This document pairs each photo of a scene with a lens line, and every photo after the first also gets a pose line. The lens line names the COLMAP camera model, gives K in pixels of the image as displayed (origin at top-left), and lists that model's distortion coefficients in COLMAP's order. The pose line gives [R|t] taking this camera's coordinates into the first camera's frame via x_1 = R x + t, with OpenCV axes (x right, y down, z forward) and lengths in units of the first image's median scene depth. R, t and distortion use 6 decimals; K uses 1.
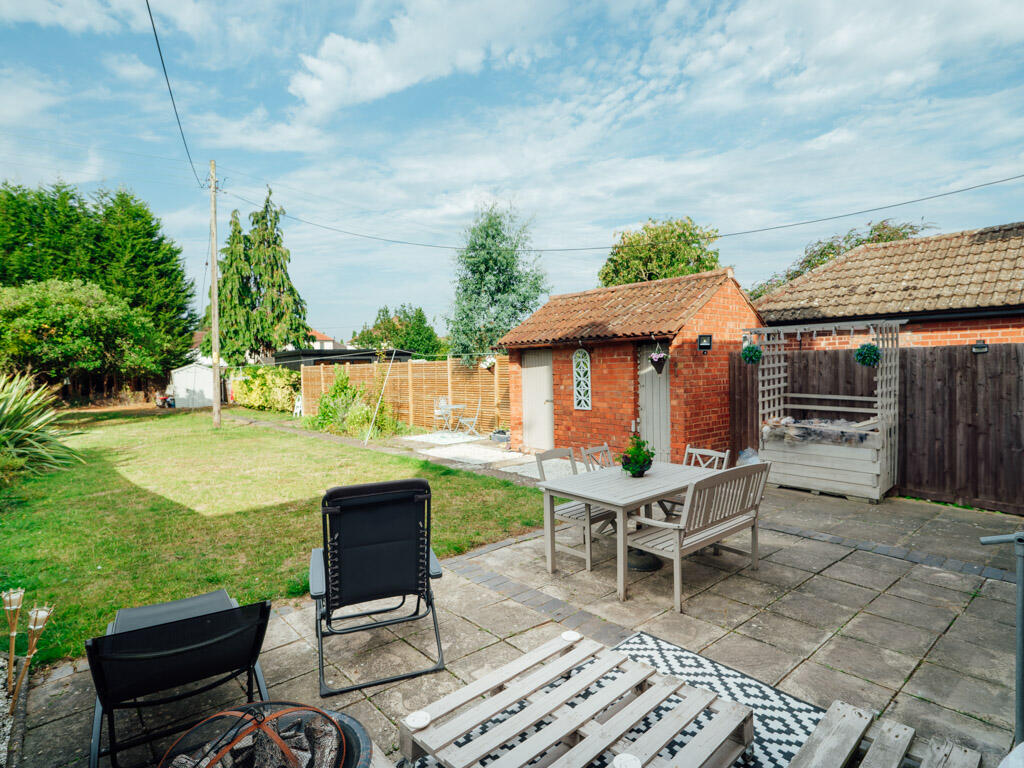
lens RADIAL K [[544.3, 0, 515.2], [0, 544.3, 383.0], [0, 0, 1]] dist [0.005768, 0.001851]
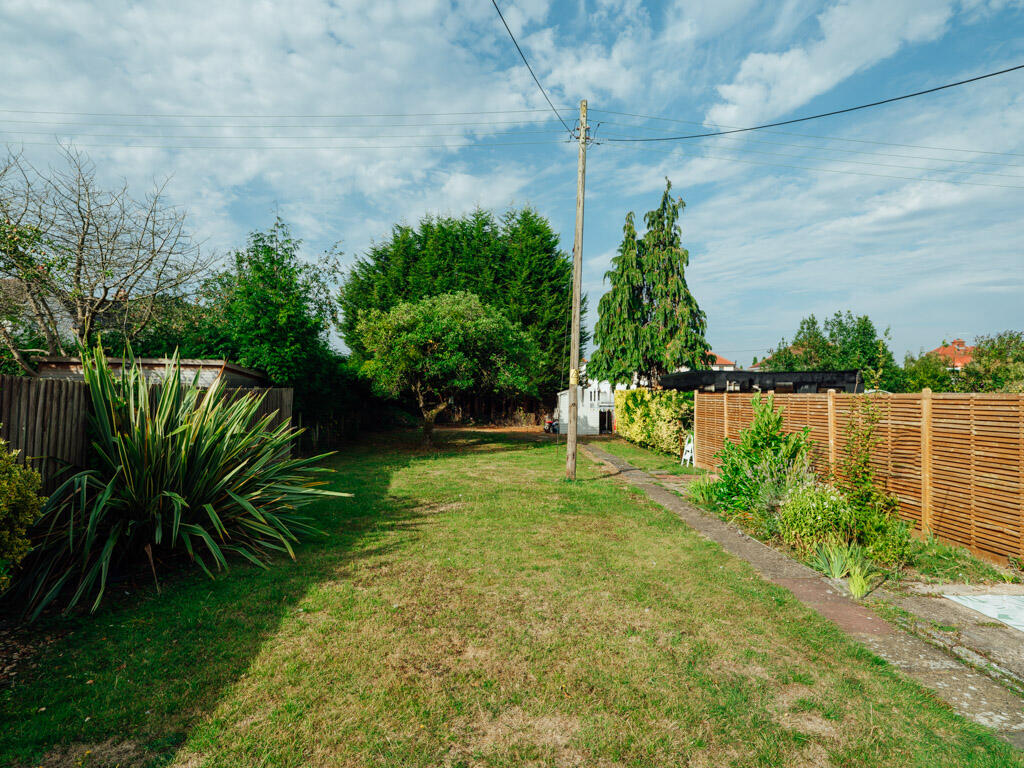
lens RADIAL K [[544.3, 0, 515.2], [0, 544.3, 383.0], [0, 0, 1]] dist [0.005768, 0.001851]
pose [[0.759435, 0.020144, -0.650271, -0.076592], [-0.053003, 0.998114, -0.030982, -0.006154], [0.648420, 0.057995, 0.759070, 0.226446]]
